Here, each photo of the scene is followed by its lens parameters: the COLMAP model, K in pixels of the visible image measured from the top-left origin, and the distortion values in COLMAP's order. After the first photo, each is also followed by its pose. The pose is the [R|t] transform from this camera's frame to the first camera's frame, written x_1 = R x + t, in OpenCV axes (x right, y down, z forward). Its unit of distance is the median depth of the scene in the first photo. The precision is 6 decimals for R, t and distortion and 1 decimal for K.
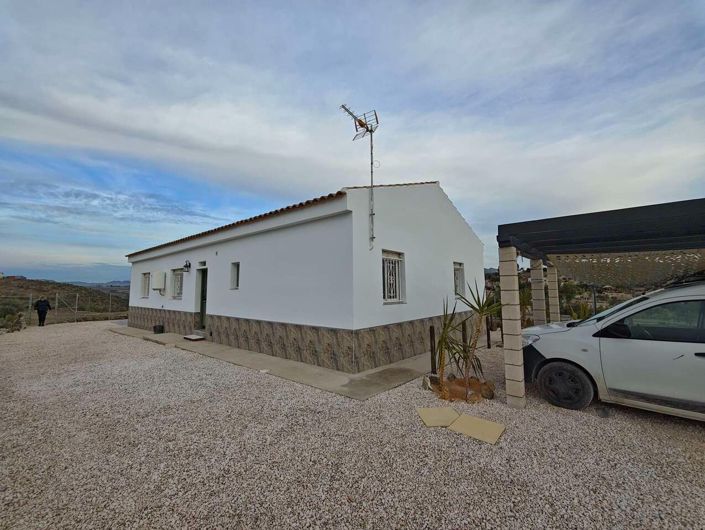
lens RADIAL K [[292.8, 0, 358.7], [0, 292.8, 264.3], [0, 0, 1]] dist [-0.001200, -0.000396]
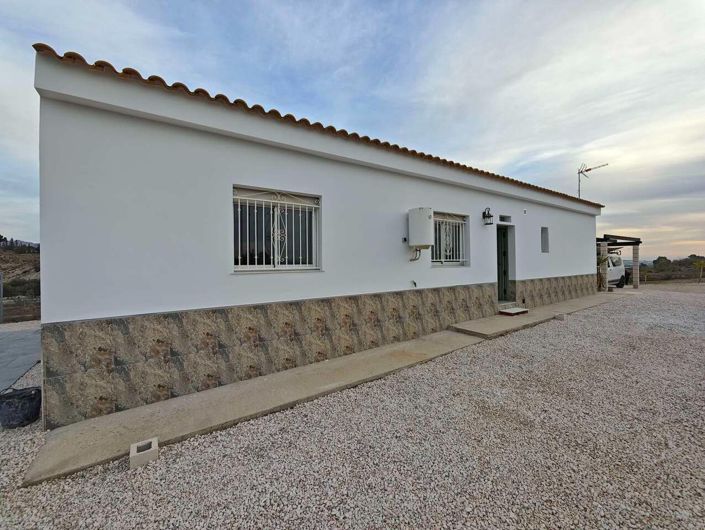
lens RADIAL K [[292.8, 0, 354.0], [0, 292.8, 263.5], [0, 0, 1]] dist [-0.001200, -0.000396]
pose [[0.283204, -0.027181, 0.958674, -1.871562], [-0.093841, 0.994016, 0.055904, 0.149390], [-0.954458, -0.105795, 0.278959, 1.548383]]
